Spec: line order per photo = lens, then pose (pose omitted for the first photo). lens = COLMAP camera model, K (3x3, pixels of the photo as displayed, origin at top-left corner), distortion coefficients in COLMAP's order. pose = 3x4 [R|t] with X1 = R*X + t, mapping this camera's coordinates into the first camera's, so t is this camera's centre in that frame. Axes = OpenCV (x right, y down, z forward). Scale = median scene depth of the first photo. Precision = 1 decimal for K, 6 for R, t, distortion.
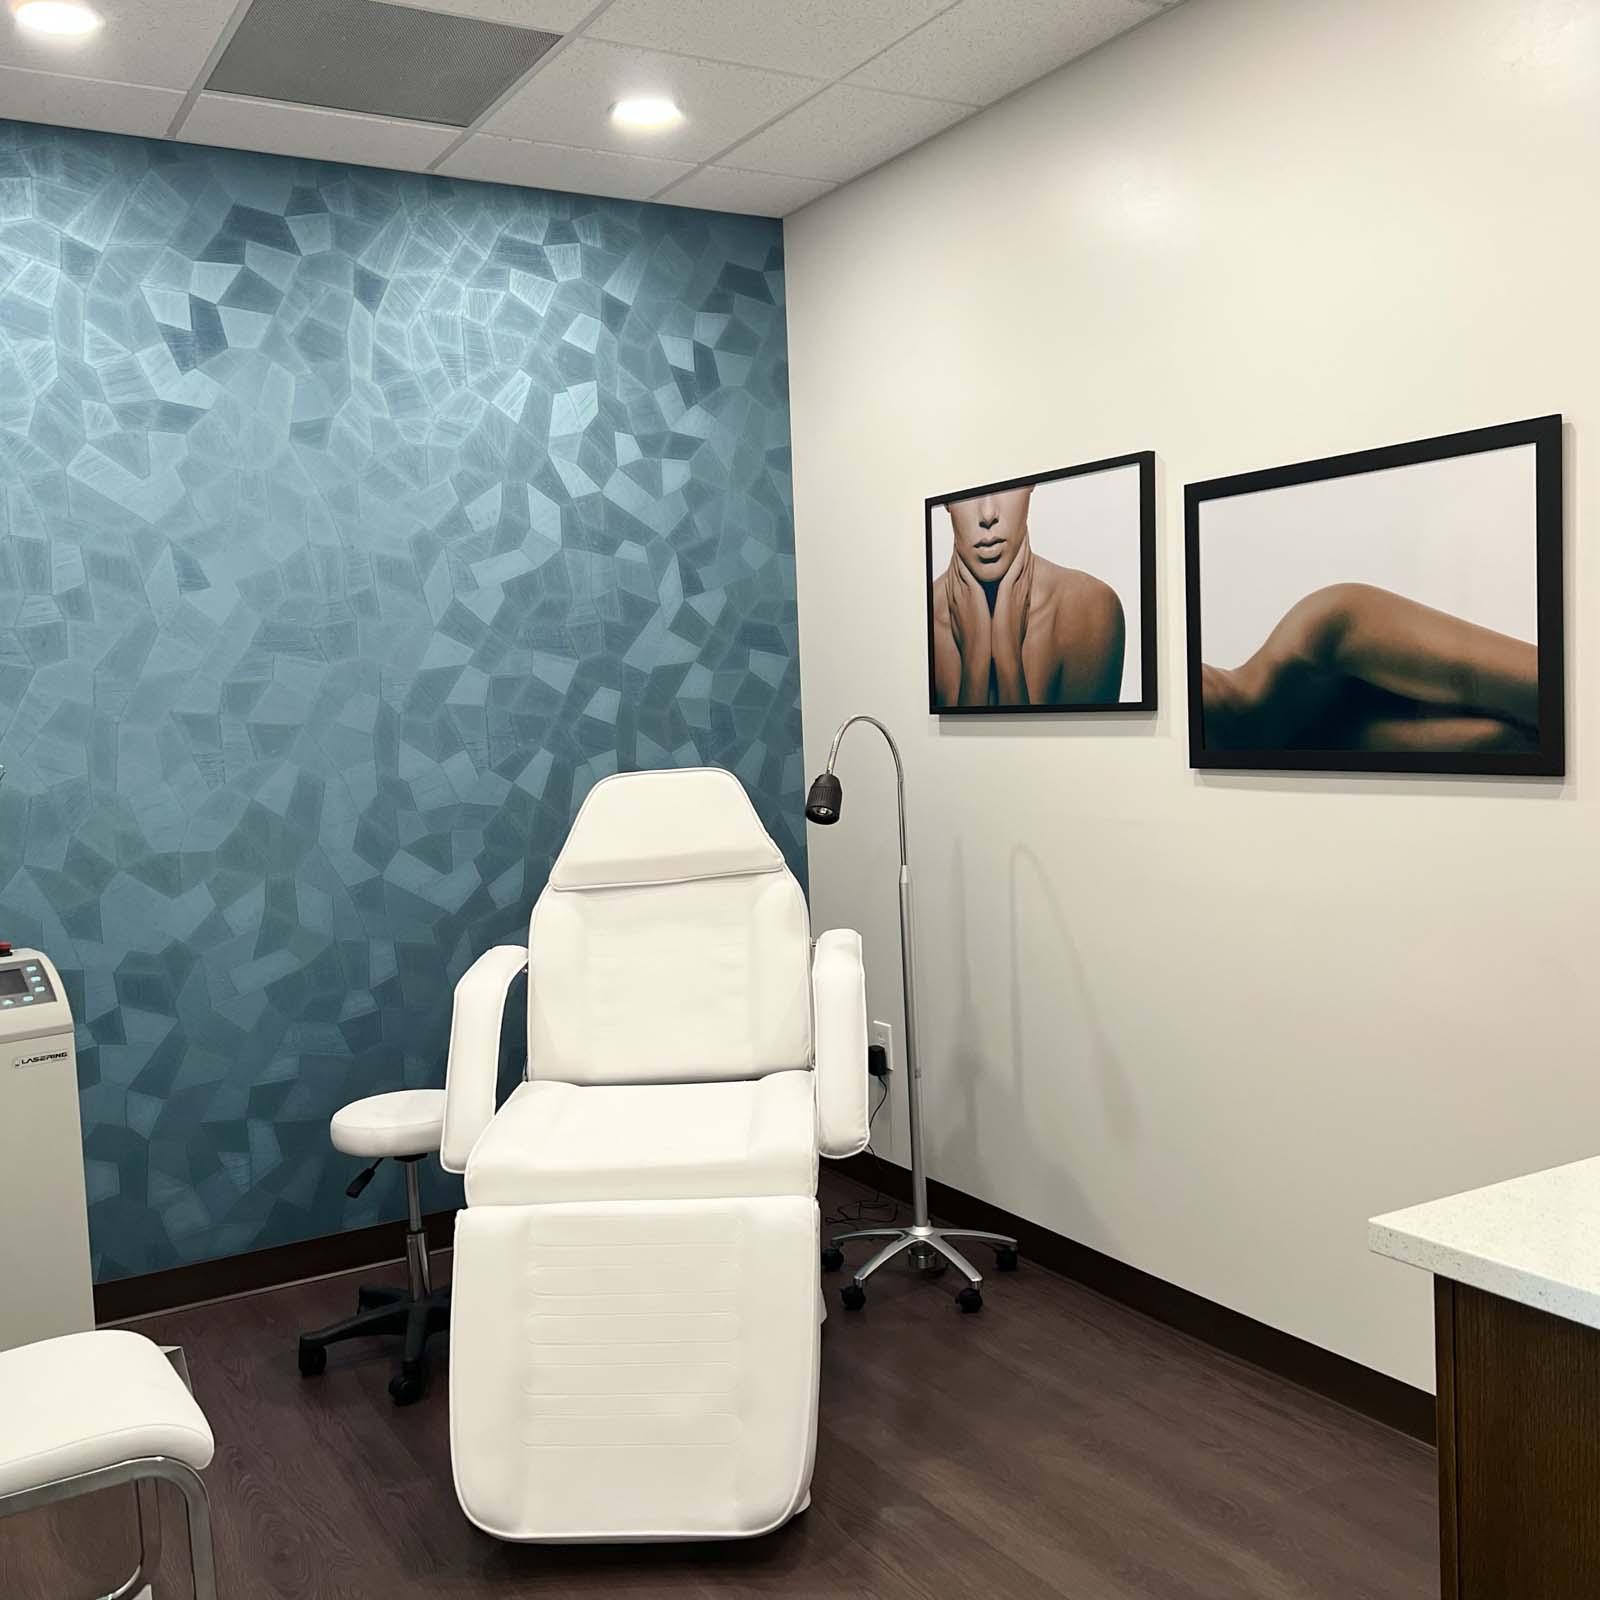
lens RADIAL K [[1671.7, 0, 787.5], [0, 1671.7, 800.4], [0, 0, 1]] dist [0.021571, 0.022832]
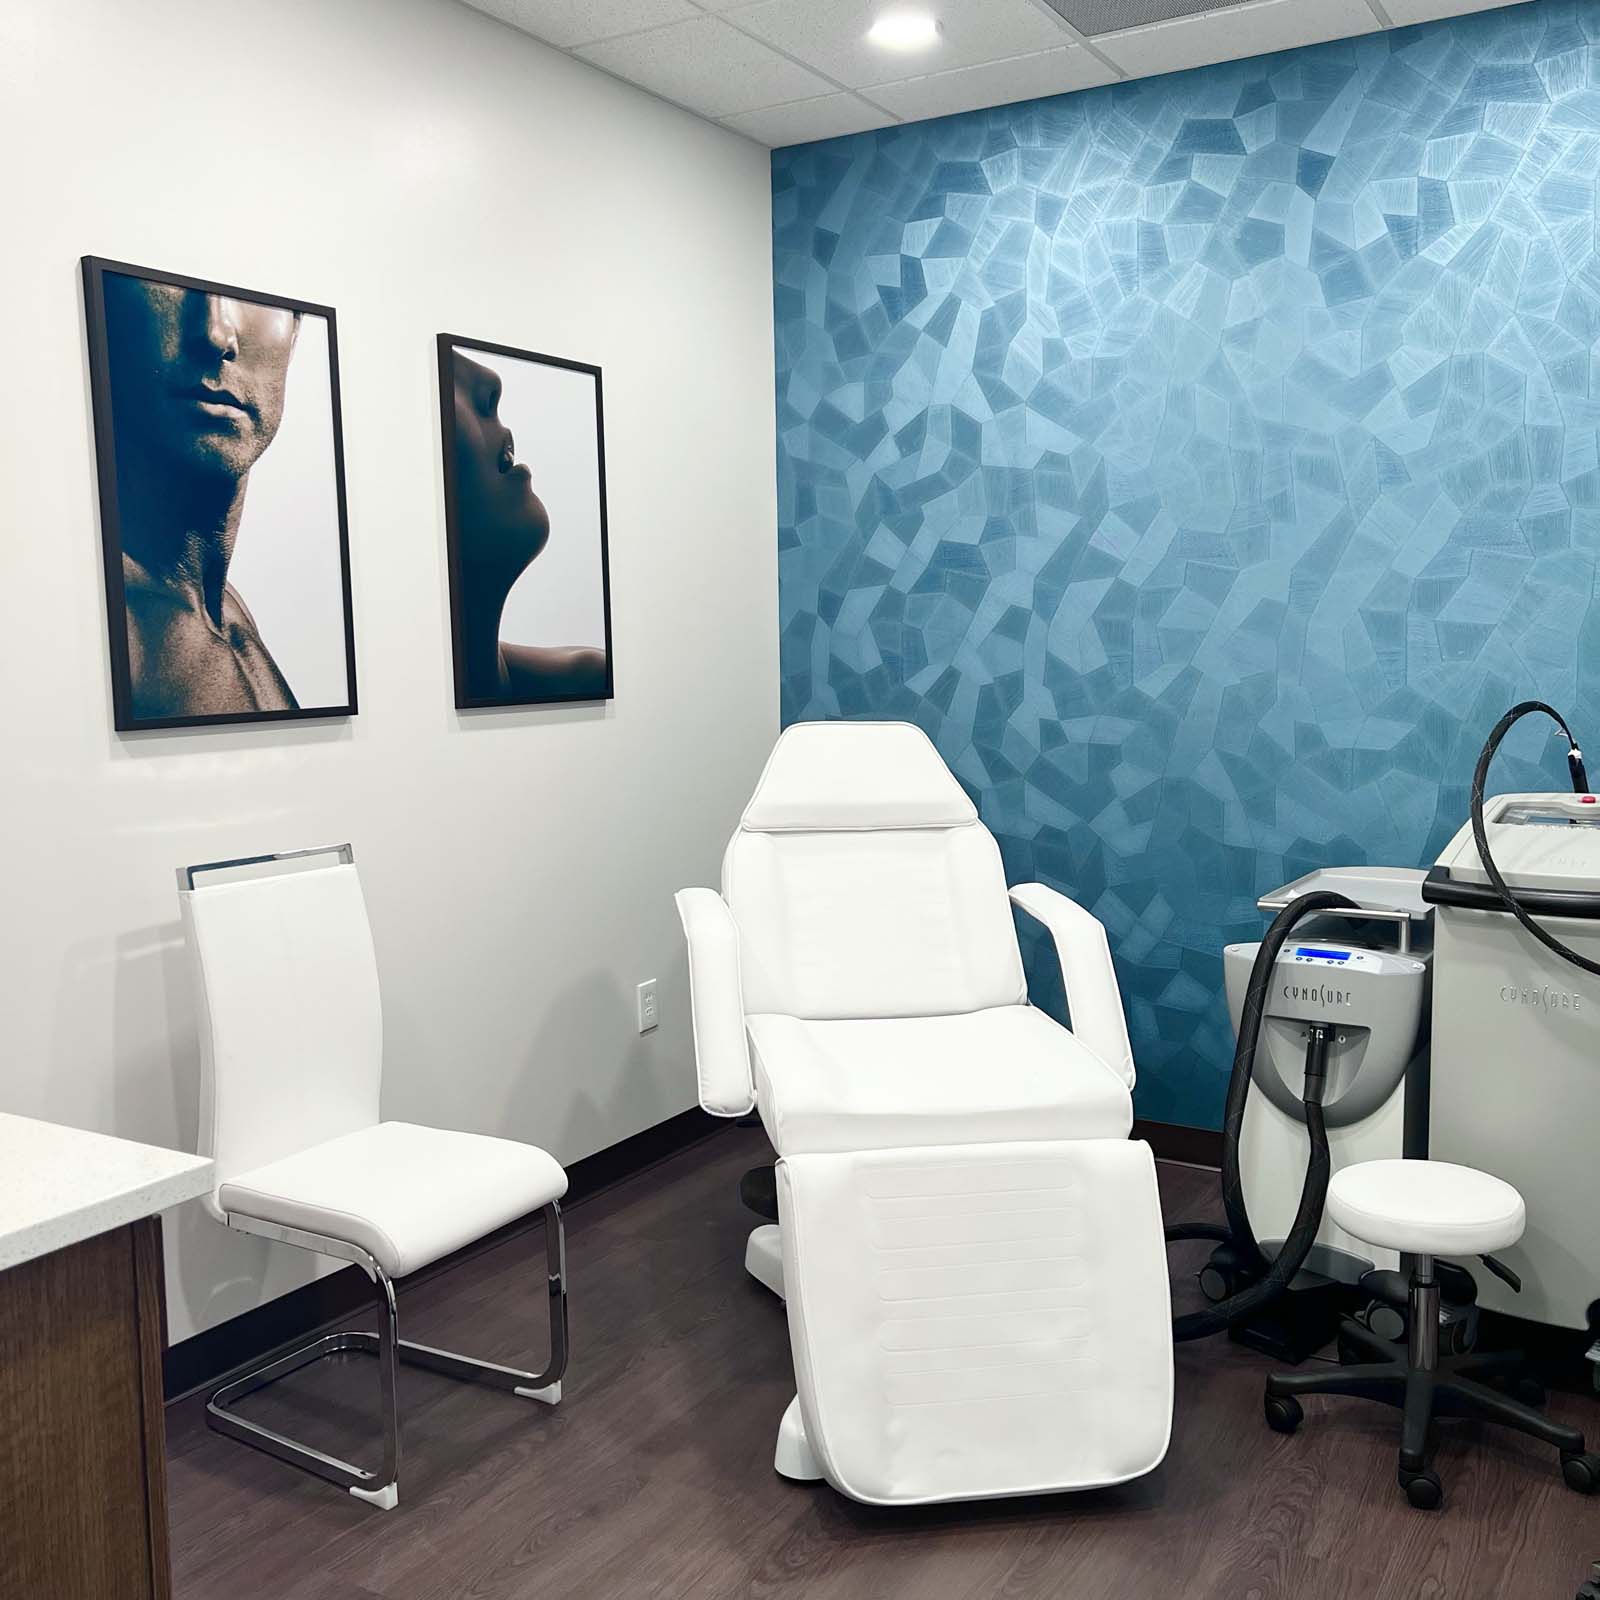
lens RADIAL K [[1671.7, 0, 787.5], [0, 1671.7, 800.4], [0, 0, 1]] dist [0.021571, 0.022832]
pose [[0.496671, 0.109978, -0.860943, 0.572588], [-0.047867, 0.993901, 0.099348, -0.037293], [0.866618, -0.008133, 0.498906, 0.321784]]
